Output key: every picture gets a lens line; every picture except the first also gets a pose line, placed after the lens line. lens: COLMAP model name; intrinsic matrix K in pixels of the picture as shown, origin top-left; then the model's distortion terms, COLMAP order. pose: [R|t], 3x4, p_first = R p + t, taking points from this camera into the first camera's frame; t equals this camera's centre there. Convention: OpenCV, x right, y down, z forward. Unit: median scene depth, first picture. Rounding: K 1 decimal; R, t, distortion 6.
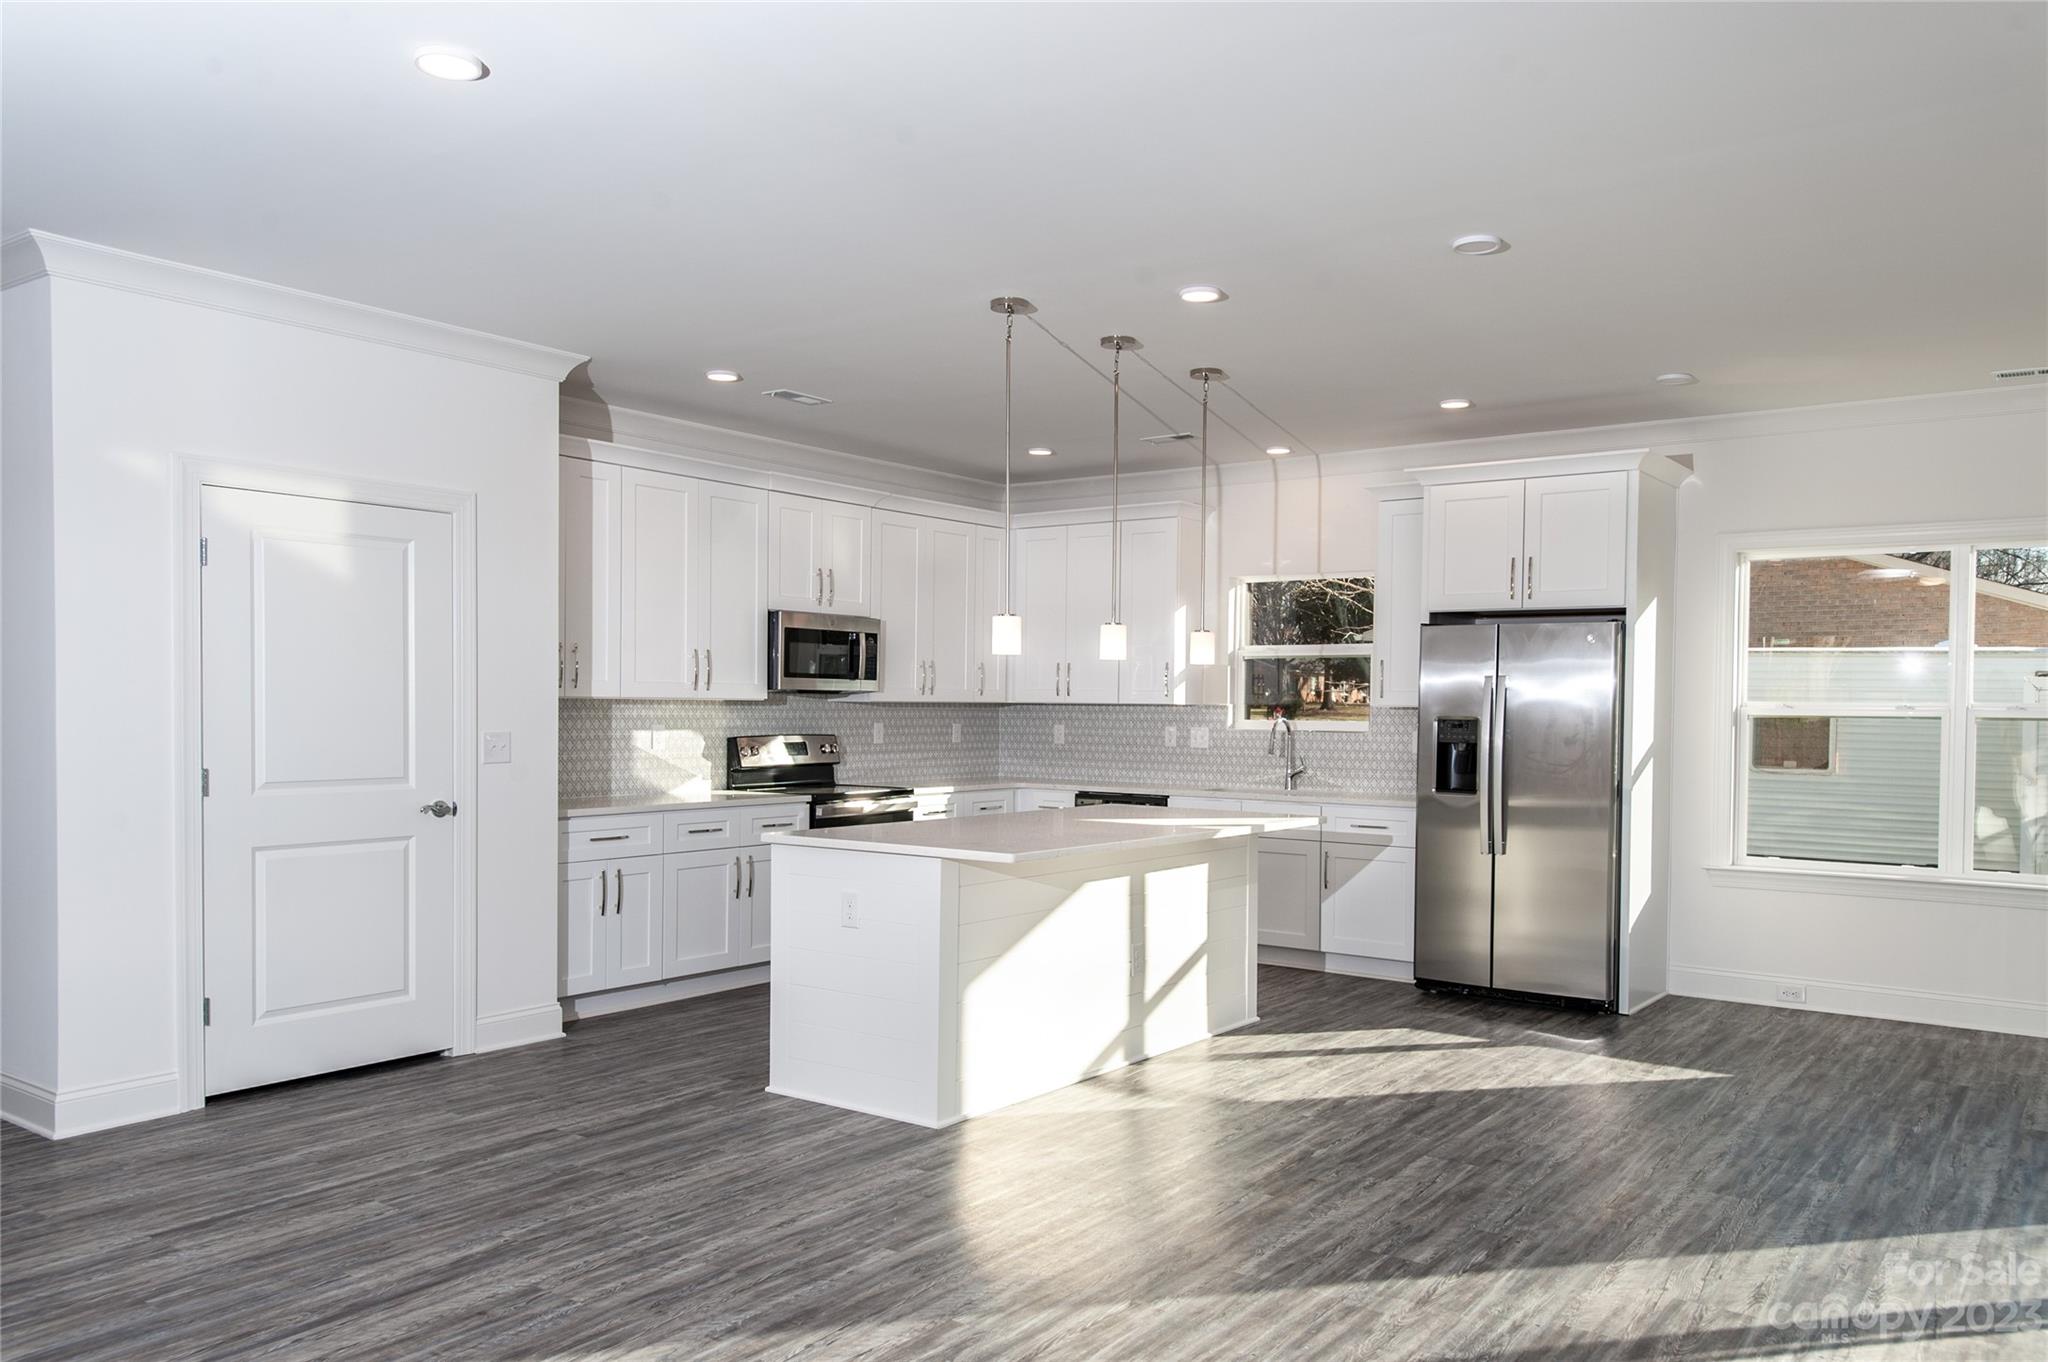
lens RADIAL K [[1514.2, 0, 1028.5], [0, 1514.2, 728.5], [0, 0, 1]] dist [0.040788, -0.034662]
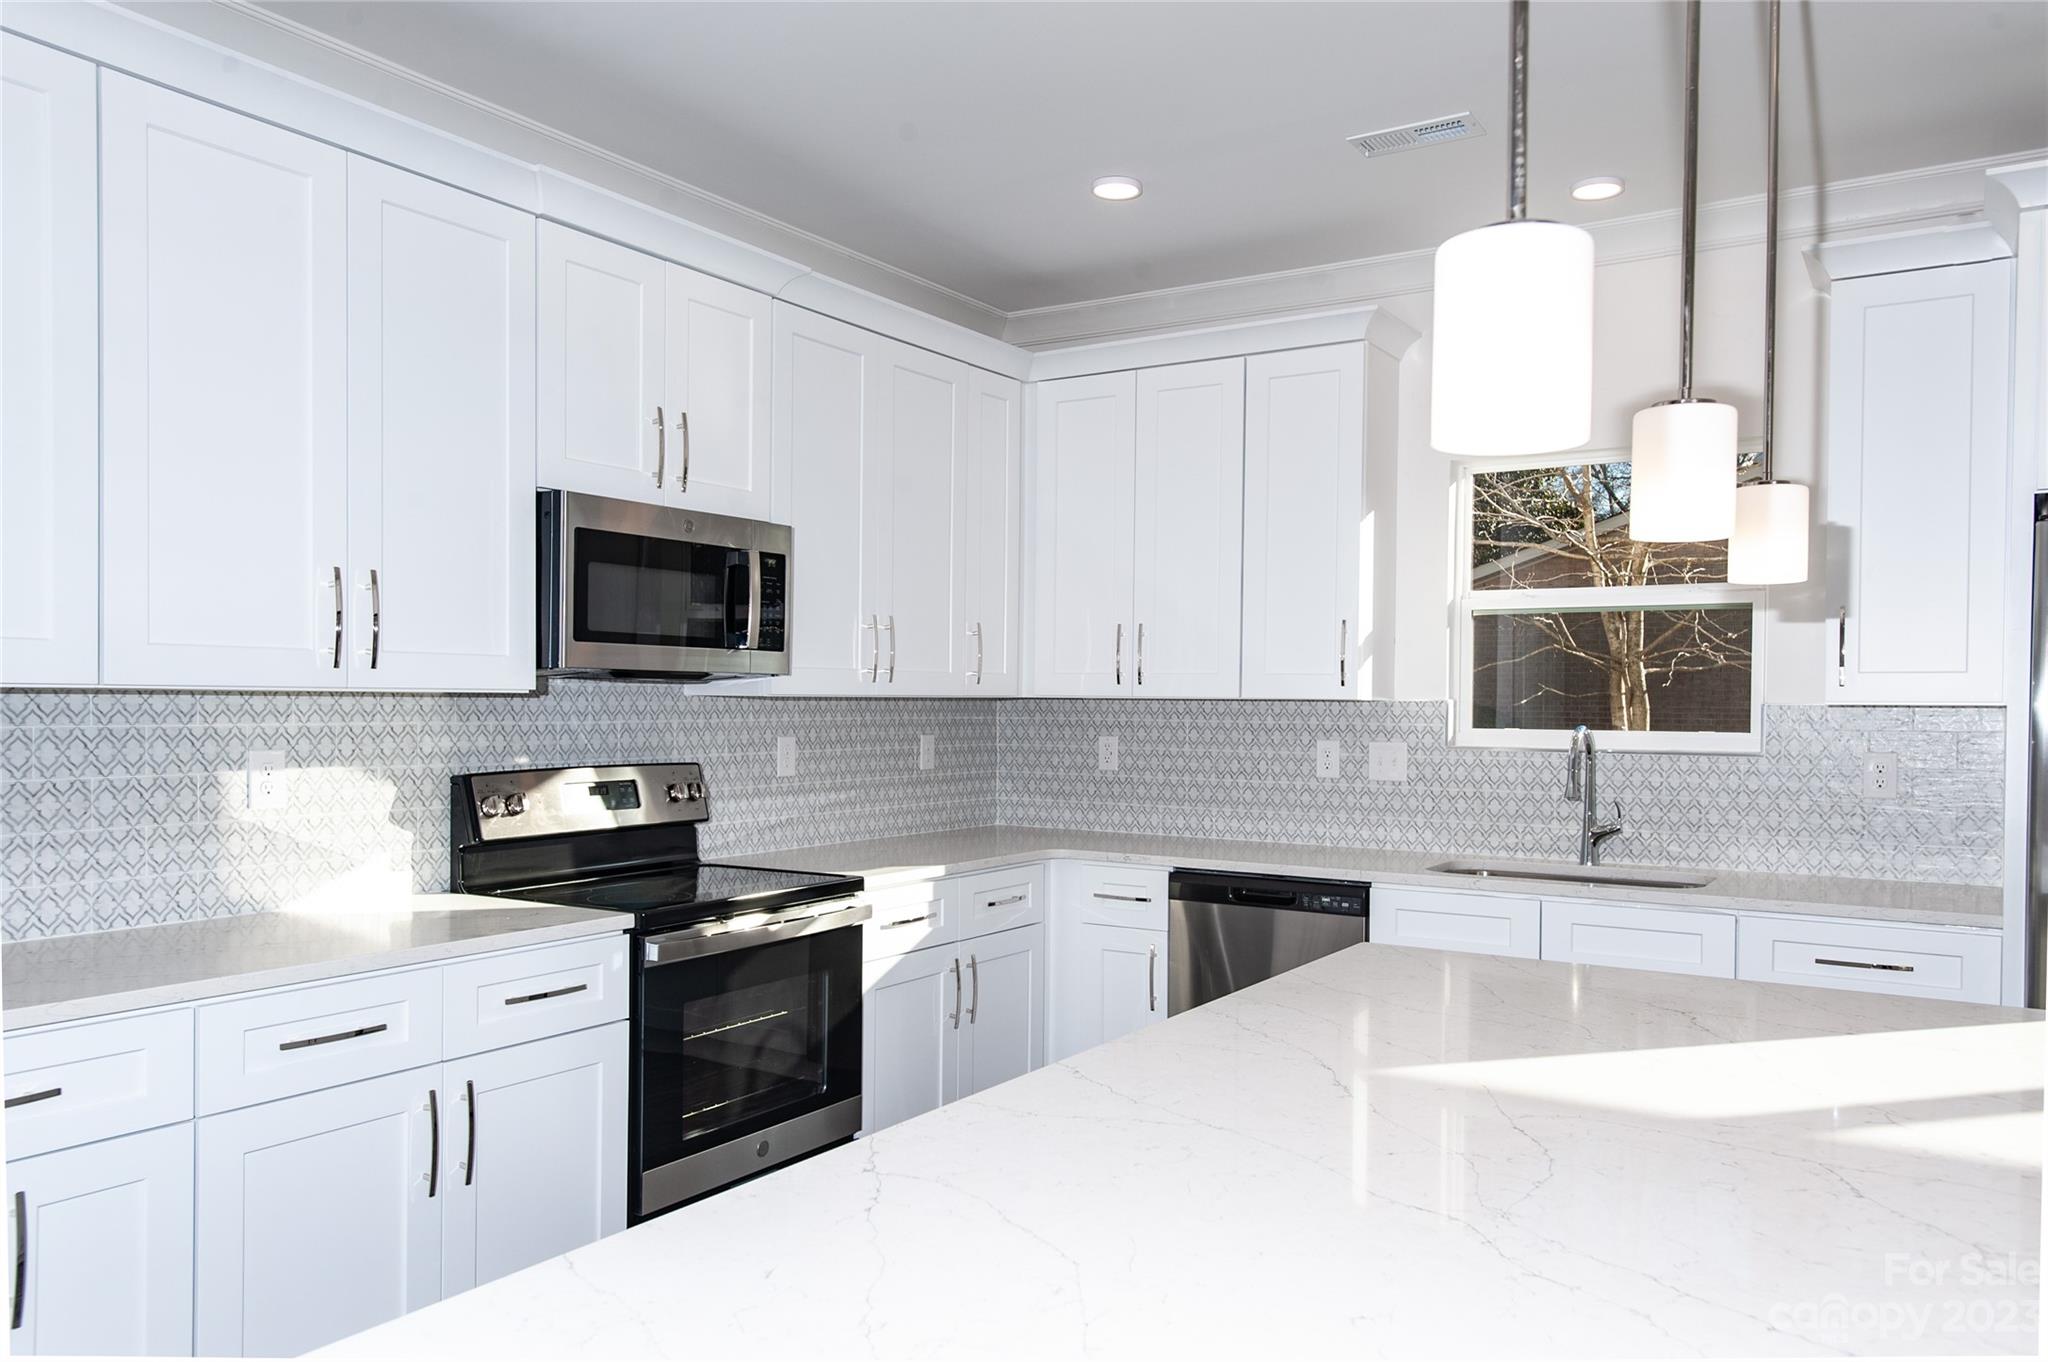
lens RADIAL K [[1514.2, 0, 1035.2], [0, 1514.2, 715.5], [0, 0, 1]] dist [0.040788, -0.034662]
pose [[0.997159, -0.002785, 0.075277, -0.074357], [0.003070, 0.999989, -0.003672, -0.012371], [-0.075266, 0.003892, 0.997156, 0.670127]]
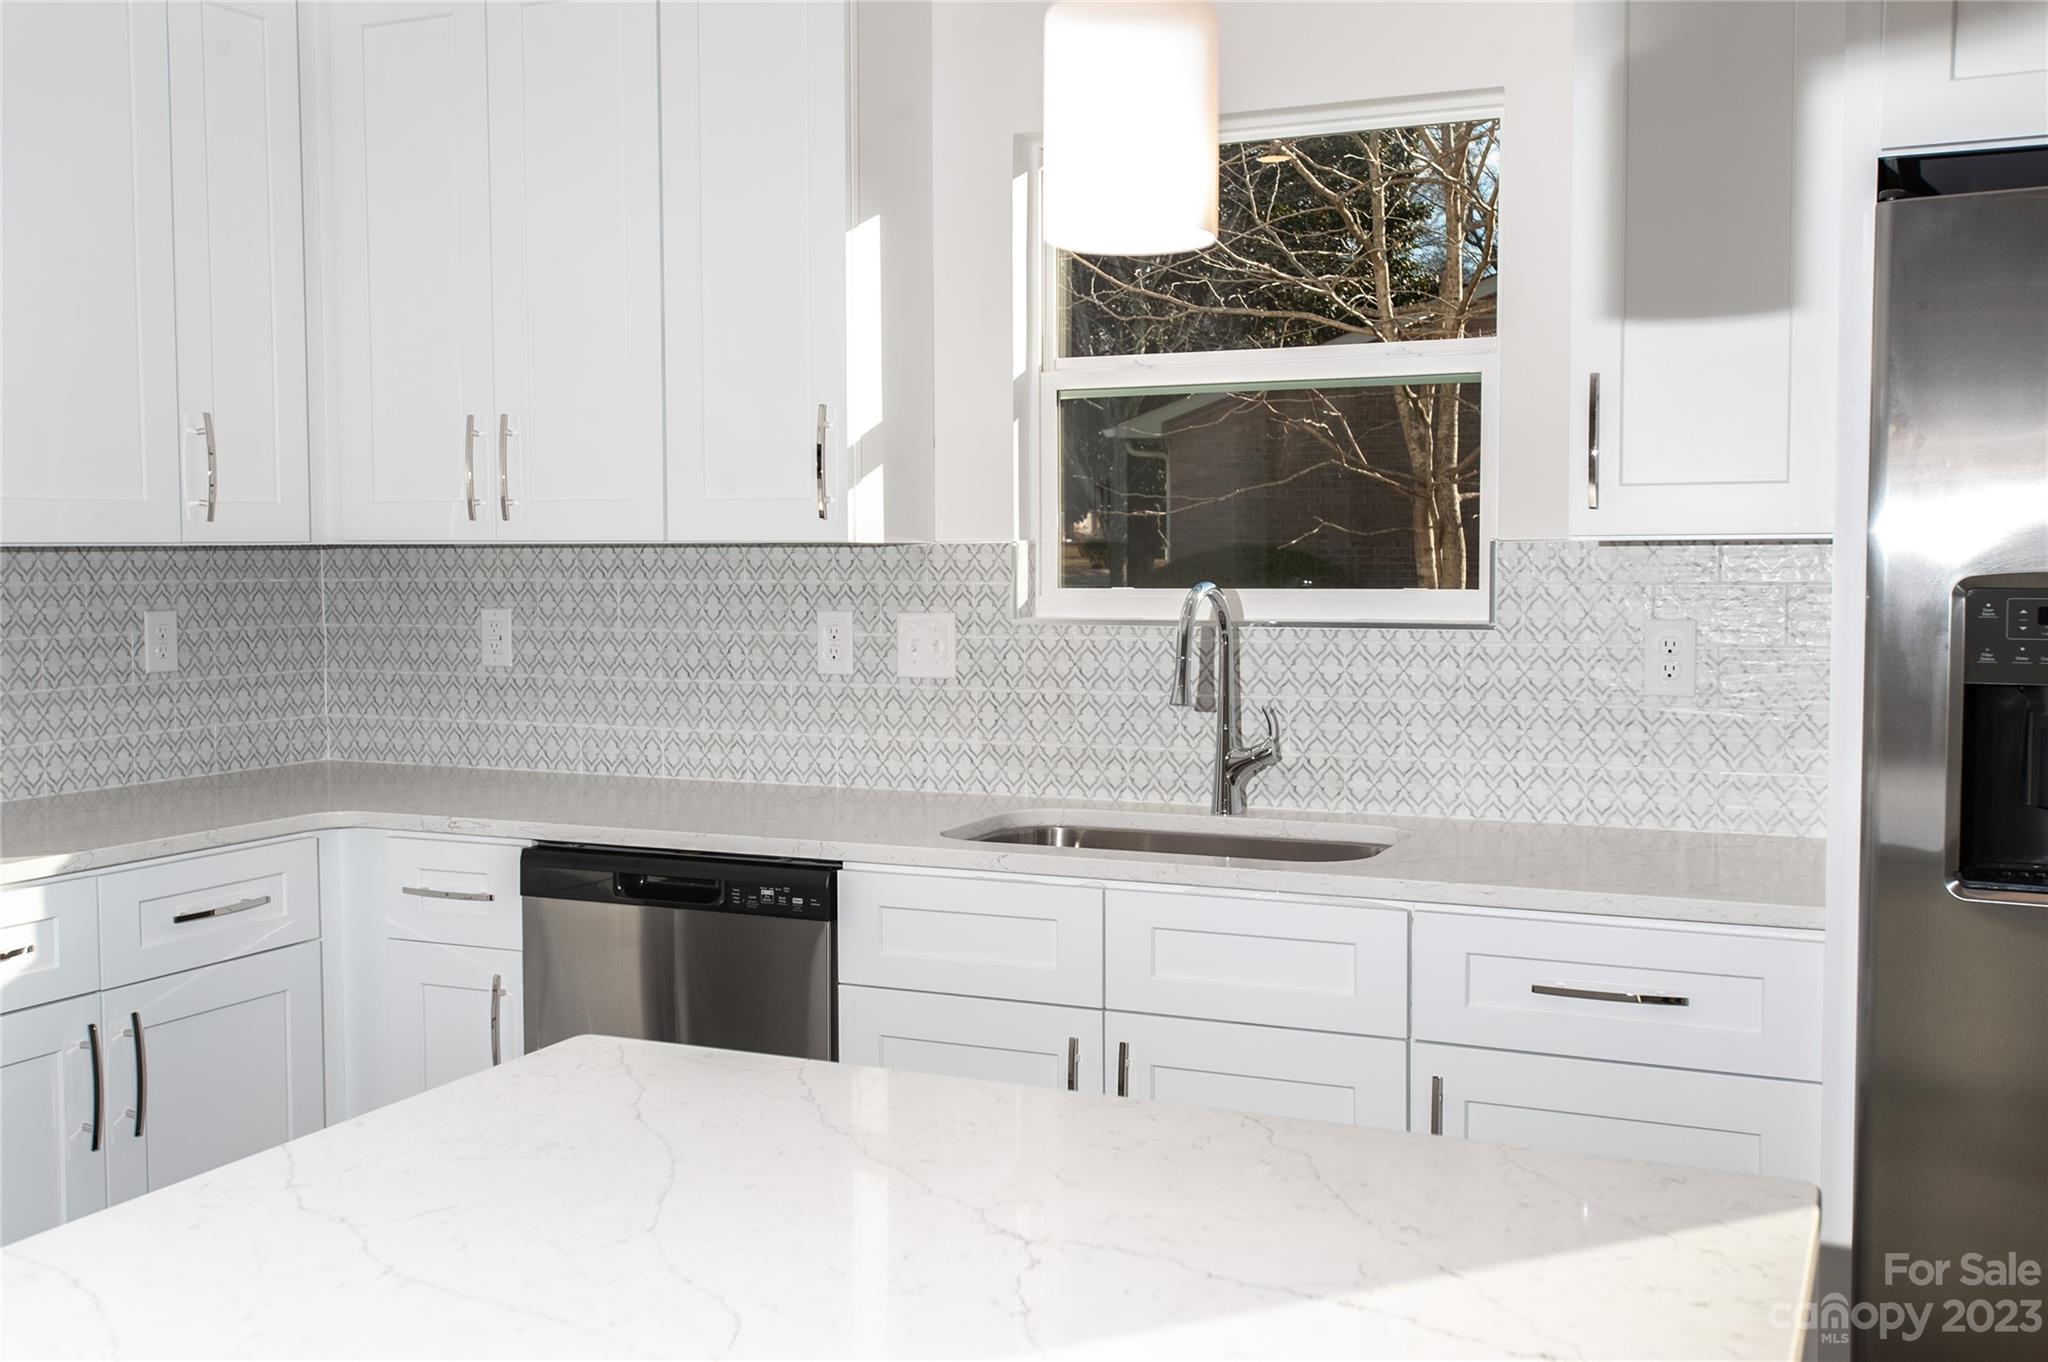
lens RADIAL K [[2021.4, 0, 1032.6], [0, 2021.4, 673.5], [0, 0, 1]] dist [0.040211, 0.000000]
pose [[0.978864, -0.026869, 0.202739, 0.068100], [0.017103, 0.998614, 0.049770, -0.012745], [-0.203796, -0.045250, 0.977967, 0.817202]]
